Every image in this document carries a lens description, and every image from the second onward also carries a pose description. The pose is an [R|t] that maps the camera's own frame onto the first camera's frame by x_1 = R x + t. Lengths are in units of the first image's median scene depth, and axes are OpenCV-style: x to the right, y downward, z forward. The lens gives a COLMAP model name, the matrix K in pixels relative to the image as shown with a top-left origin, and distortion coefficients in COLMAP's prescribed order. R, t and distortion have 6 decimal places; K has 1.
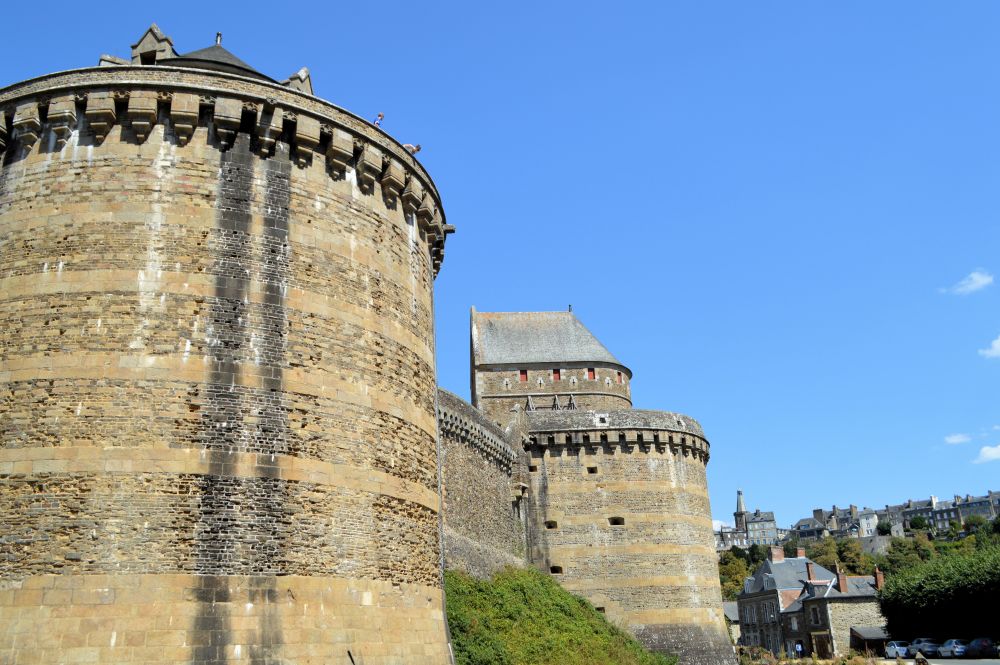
lens RADIAL K [[843.9, 0, 494.6], [0, 843.9, 345.3], [0, 0, 1]] dist [-0.073106, 0.007055]
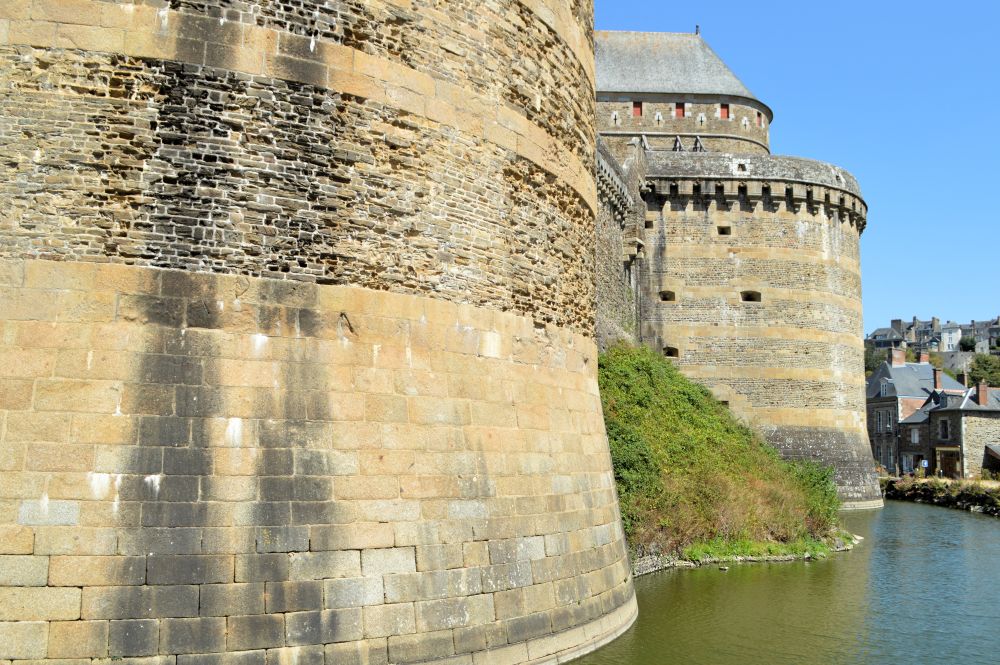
lens RADIAL K [[843.9, 0, 494.6], [0, 843.9, 345.3], [0, 0, 1]] dist [-0.073106, 0.007055]
pose [[0.997370, 0.056321, -0.045611, -0.124064], [-0.043920, 0.970329, 0.237767, 0.175046], [0.057649, -0.235138, 0.970251, 0.483530]]
